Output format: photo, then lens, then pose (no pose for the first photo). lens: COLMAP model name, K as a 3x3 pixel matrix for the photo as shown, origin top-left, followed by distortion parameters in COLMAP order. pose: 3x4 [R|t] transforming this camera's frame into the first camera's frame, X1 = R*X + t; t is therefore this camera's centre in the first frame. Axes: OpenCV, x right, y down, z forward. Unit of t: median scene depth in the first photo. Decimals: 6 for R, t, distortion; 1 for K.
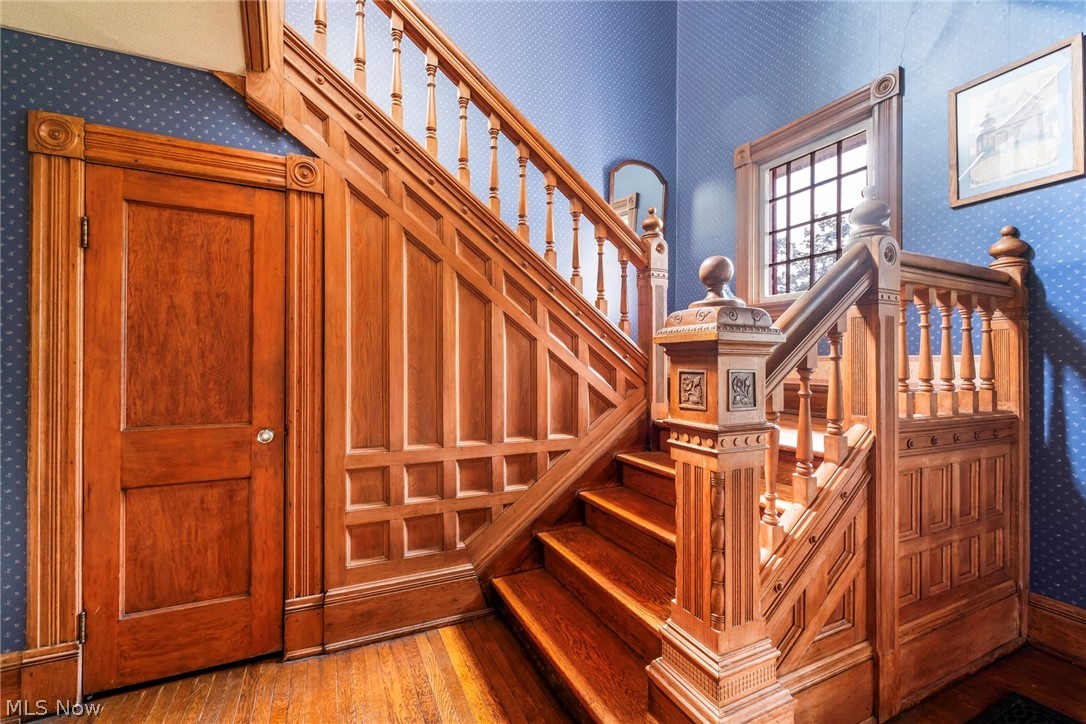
lens RADIAL K [[456.3, 0, 540.8], [0, 456.3, 364.4], [0, 0, 1]] dist [-0.003509, 0.000815]
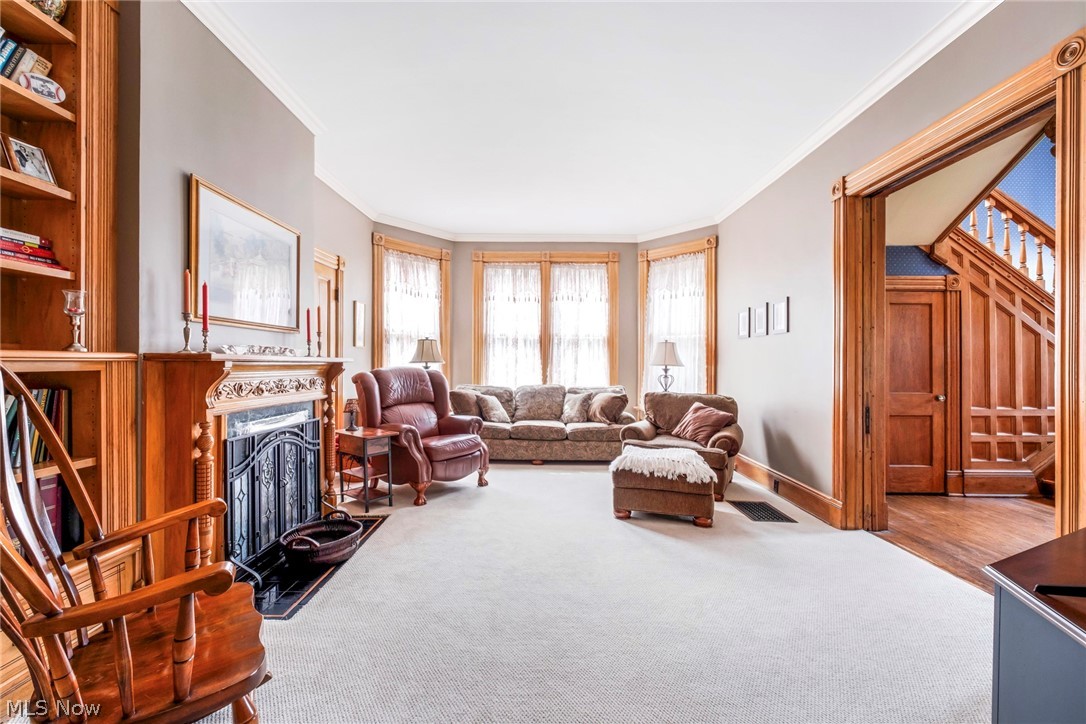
lens RADIAL K [[456.3, 0, 540.8], [0, 456.3, 364.4], [0, 0, 1]] dist [-0.003509, 0.000815]
pose [[0.903981, -0.000256, -0.427573, -1.421844], [0.000509, 1.000000, 0.000477, -0.017570], [0.427573, -0.000649, 0.903981, -1.930343]]
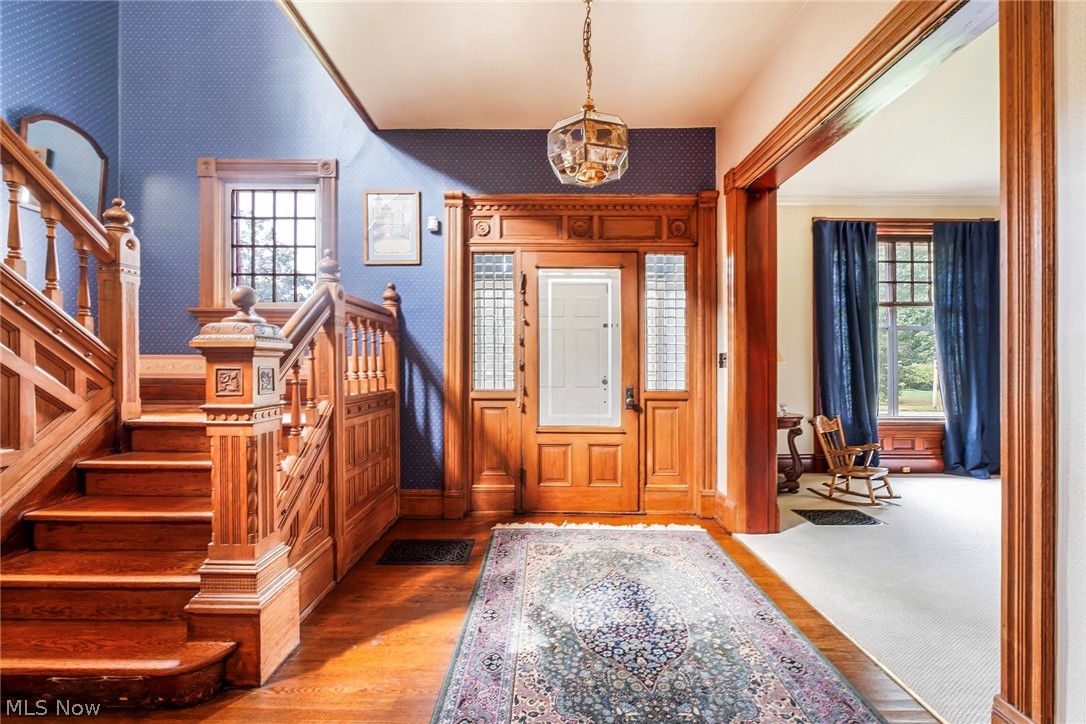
lens RADIAL K [[461.6, 0, 543.0], [0, 461.6, 362.0], [0, 0, 1]] dist [-0.007936, 0.000617]
pose [[0.425491, -0.001375, 0.904962, -0.356802], [0.002796, 0.999996, 0.000205, -0.000510], [-0.904958, 0.002443, 0.425493, -0.306562]]
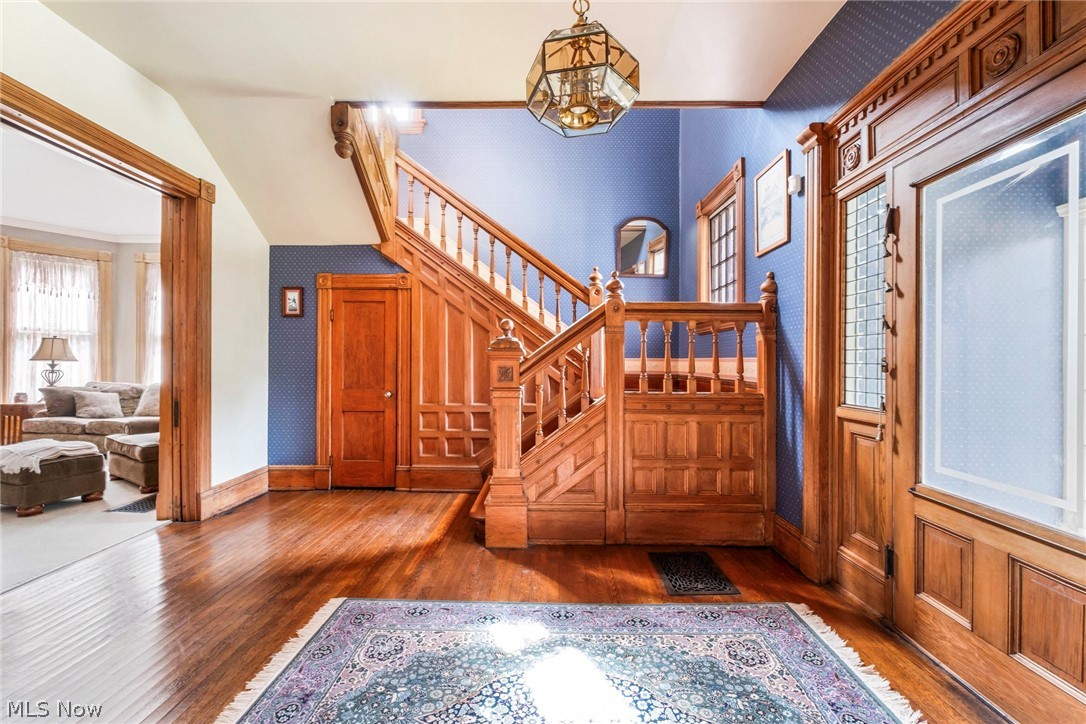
lens RADIAL K [[456.3, 0, 540.8], [0, 456.3, 364.4], [0, 0, 1]] dist [-0.003509, 0.000815]
pose [[0.897393, -0.000579, -0.441232, 1.126693], [-0.000012, 0.999999, -0.001336, 0.004836], [0.441232, 0.001204, 0.897392, -0.761428]]
